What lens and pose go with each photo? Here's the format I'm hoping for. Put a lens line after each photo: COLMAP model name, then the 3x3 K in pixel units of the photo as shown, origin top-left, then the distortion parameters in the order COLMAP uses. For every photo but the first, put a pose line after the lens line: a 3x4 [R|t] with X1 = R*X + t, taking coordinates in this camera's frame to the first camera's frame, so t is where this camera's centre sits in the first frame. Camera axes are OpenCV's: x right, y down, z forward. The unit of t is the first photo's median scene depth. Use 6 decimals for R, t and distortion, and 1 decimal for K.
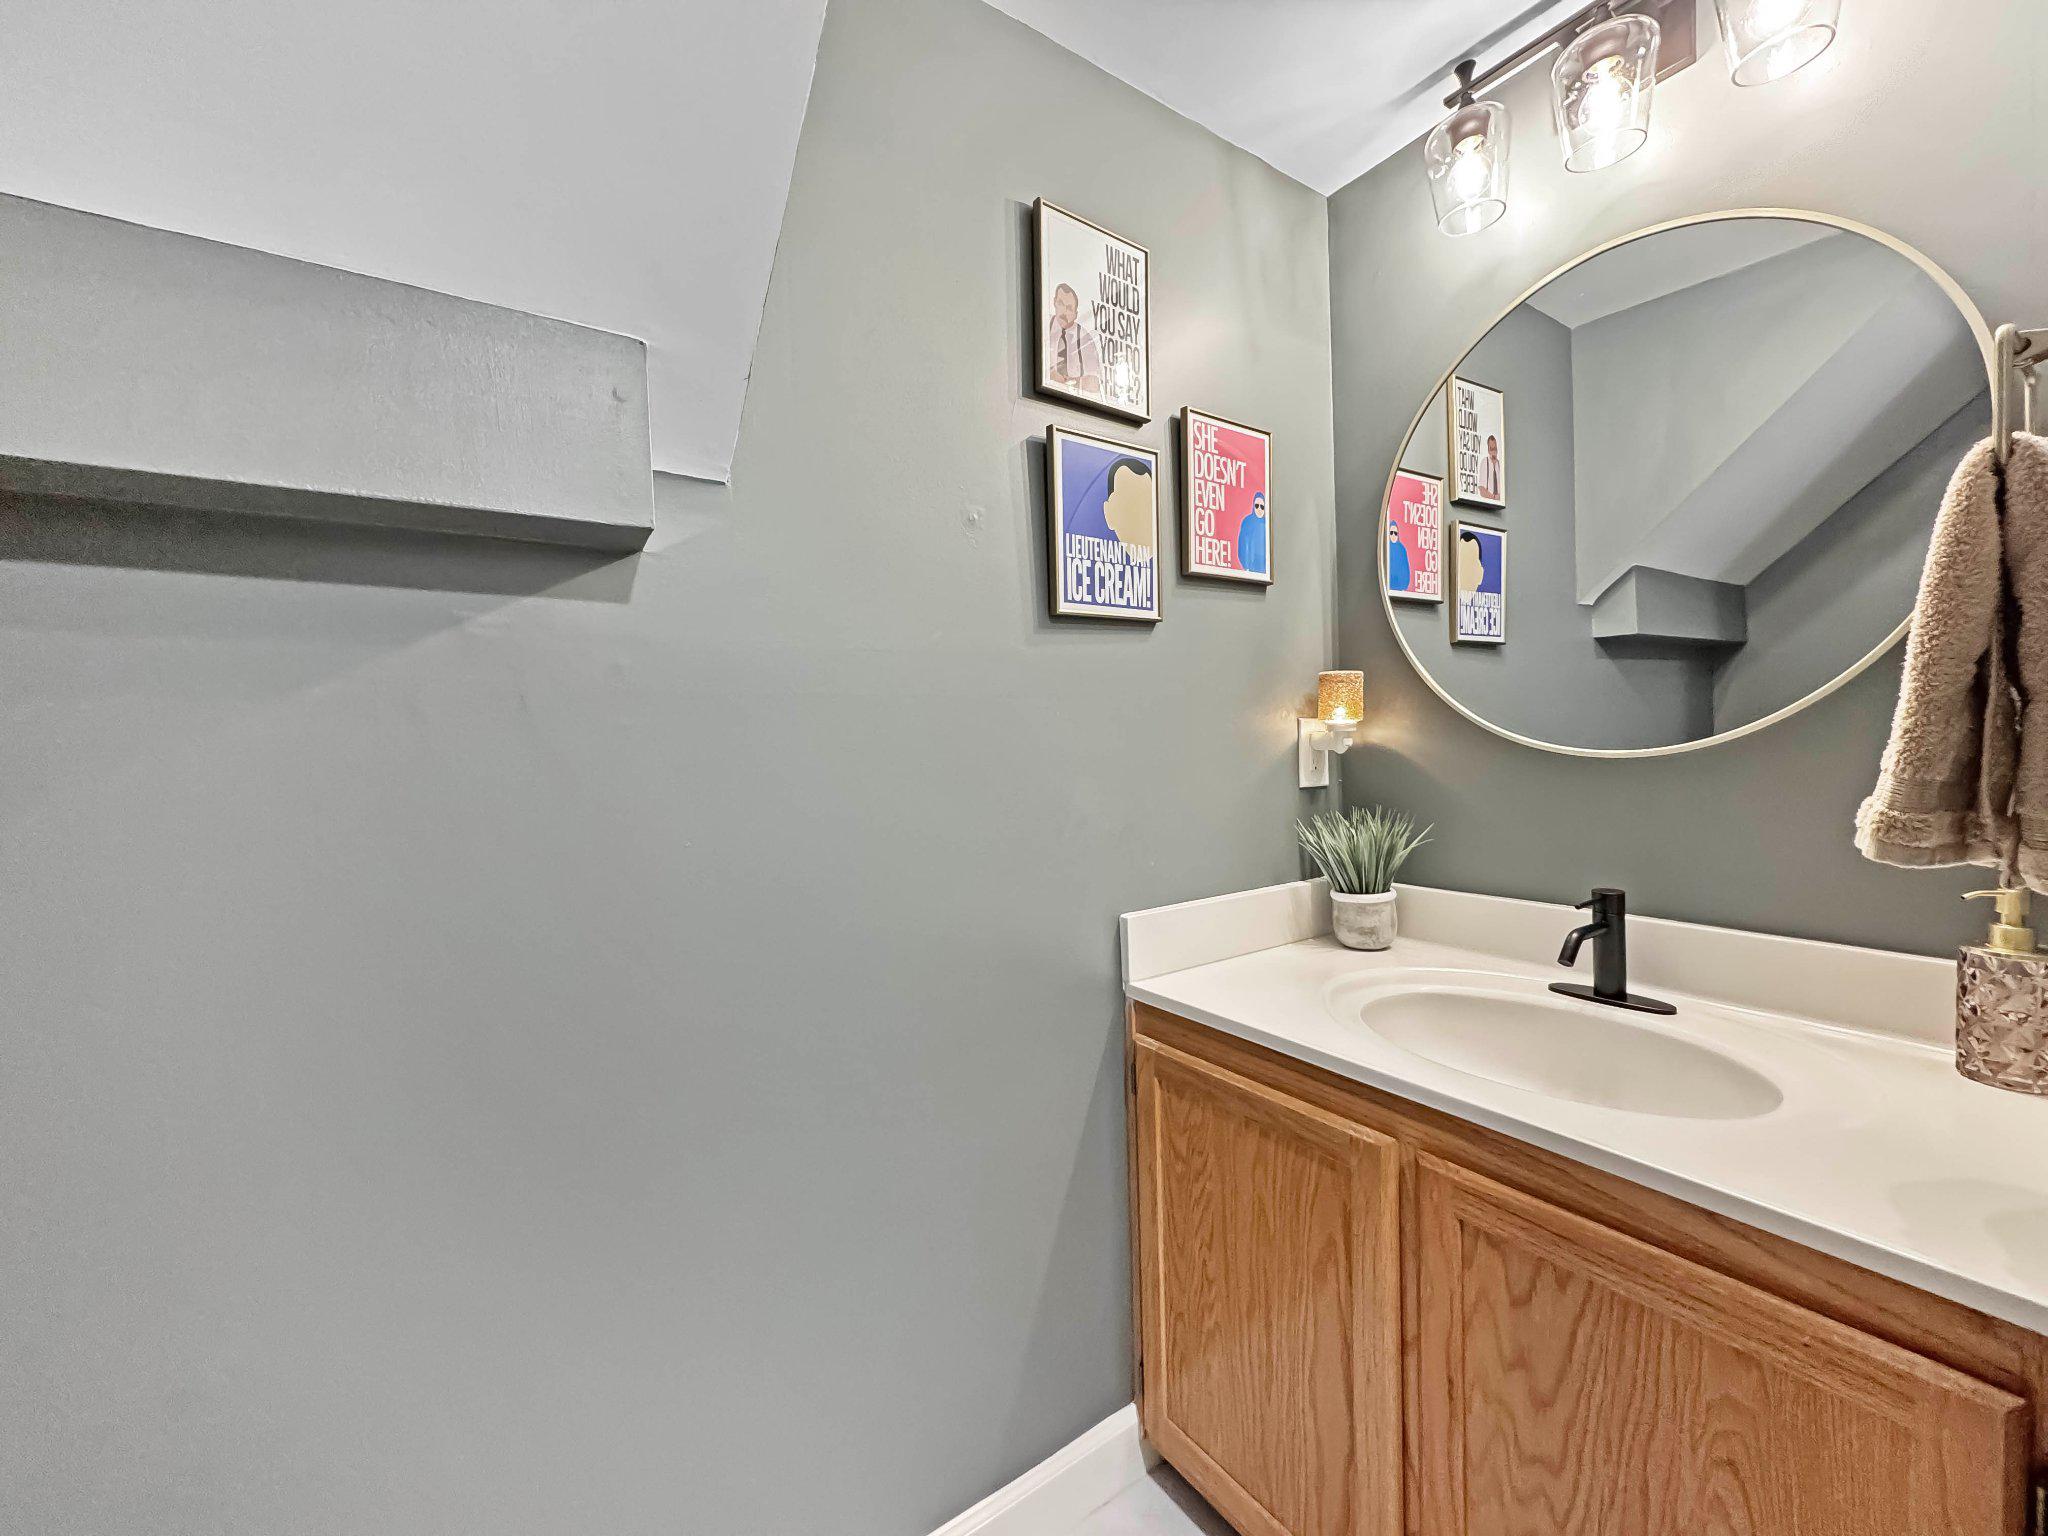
lens RADIAL K [[814.7, 0, 1022.1], [0, 814.7, 765.2], [0, 0, 1]] dist [-0.002122, 0.000239]
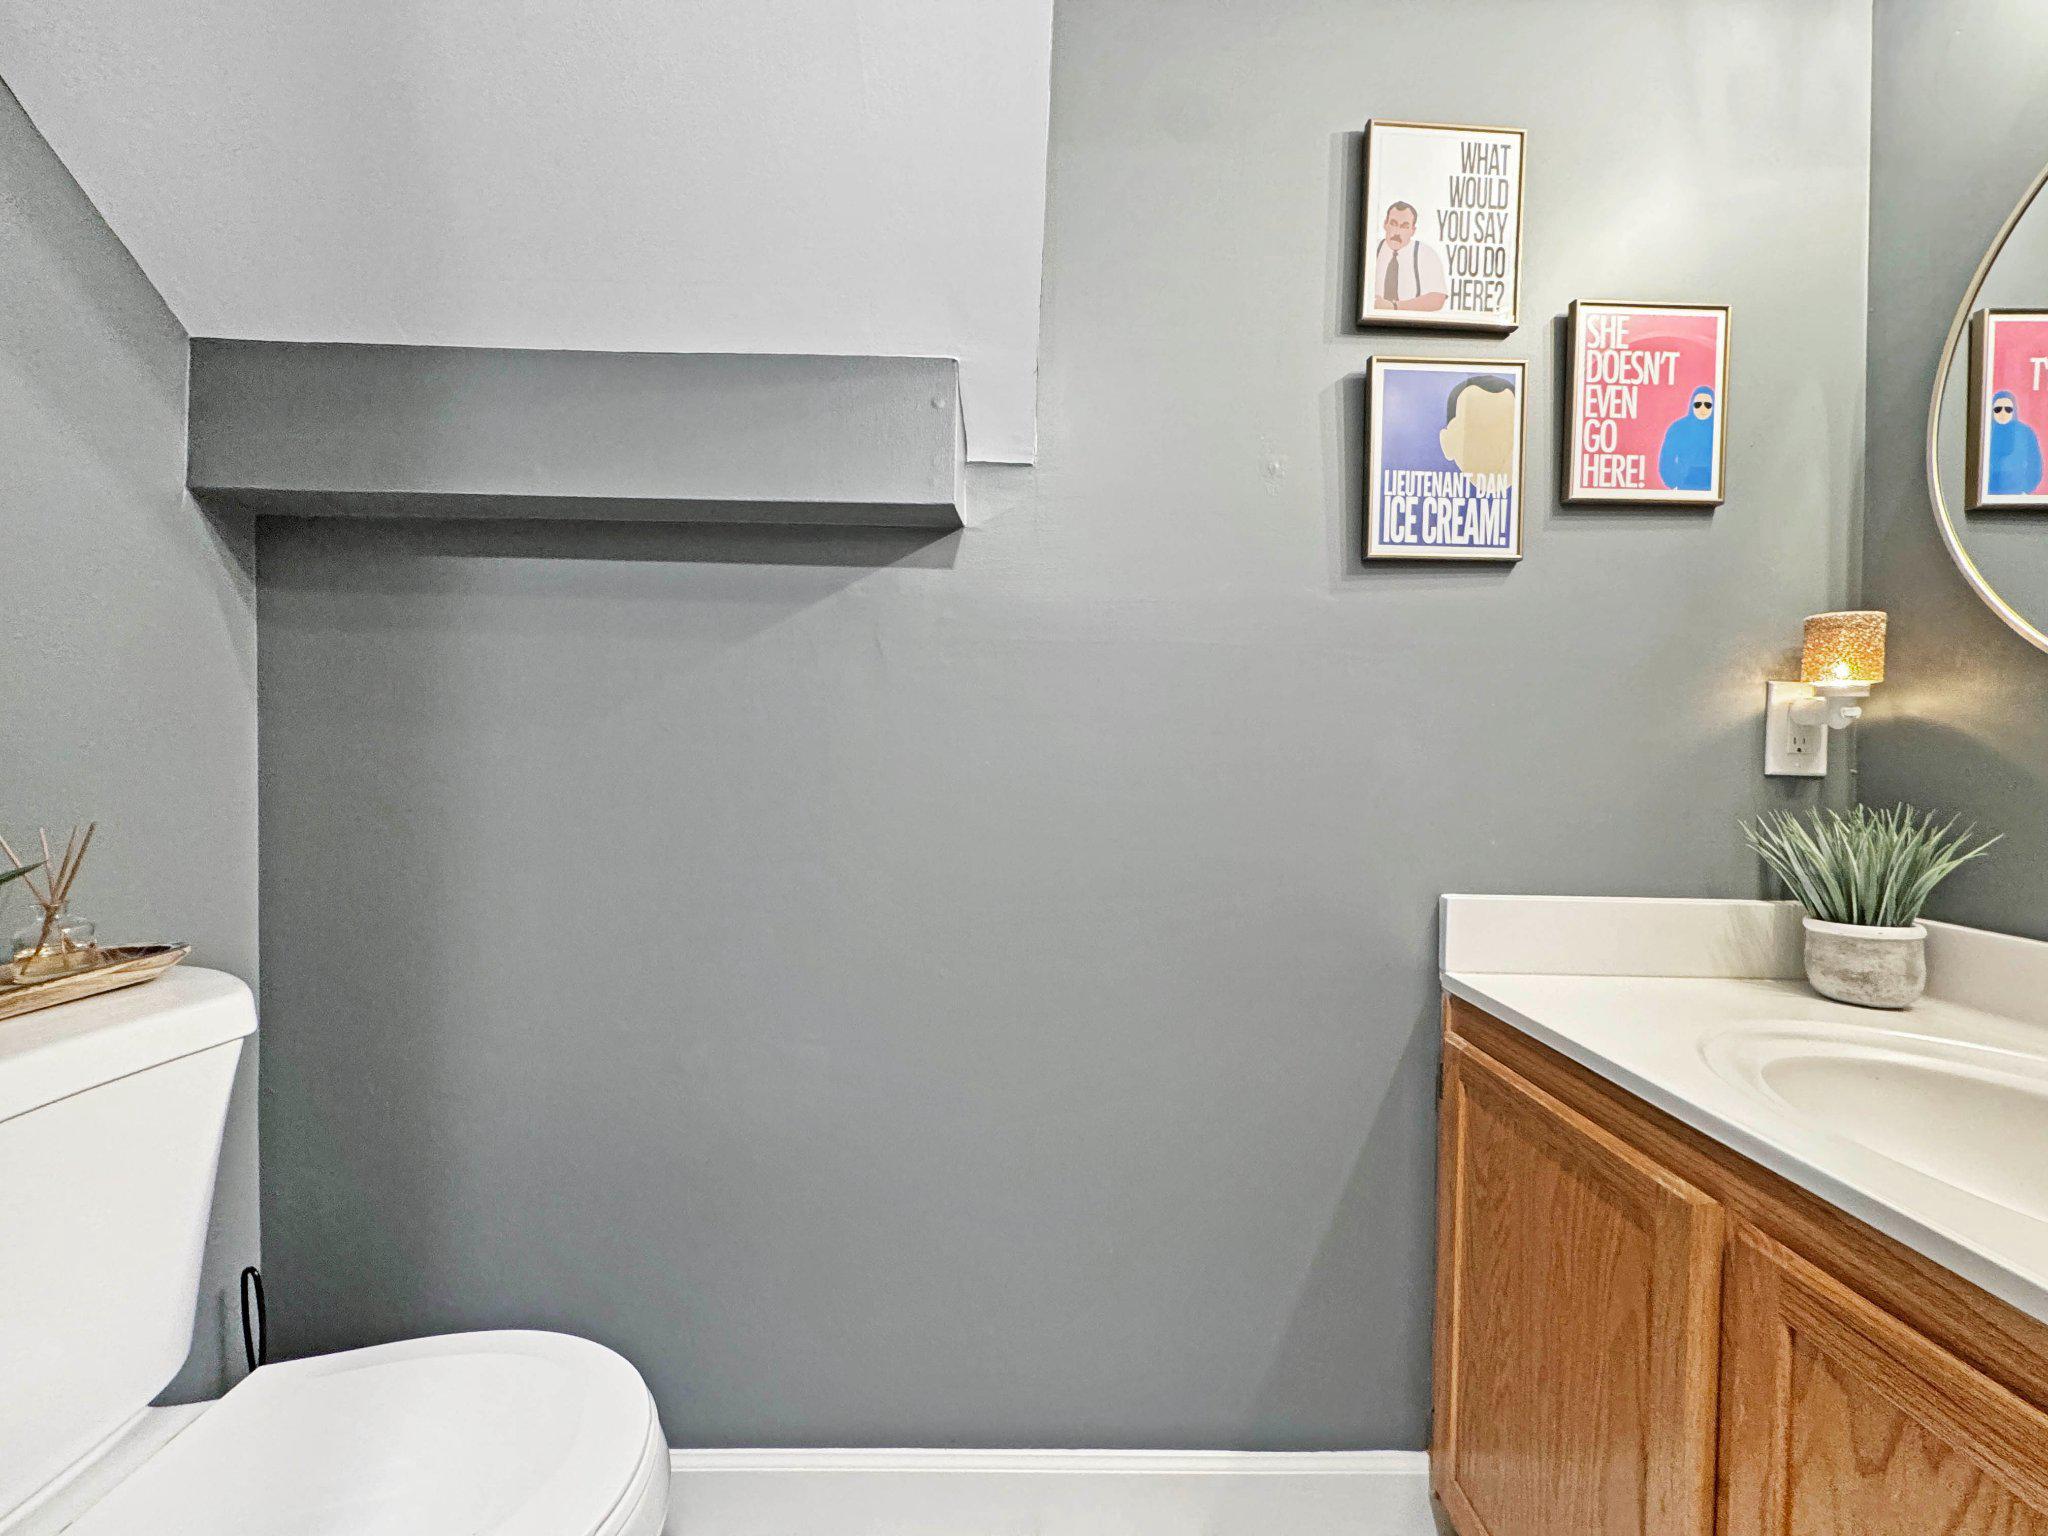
lens RADIAL K [[814.7, 0, 1022.1], [0, 814.7, 765.2], [0, 0, 1]] dist [-0.002122, 0.000239]
pose [[0.828540, 0.052147, -0.557496, 0.234087], [-0.058781, 0.998253, 0.006017, 0.066096], [0.556836, 0.027785, 0.830158, 0.008382]]
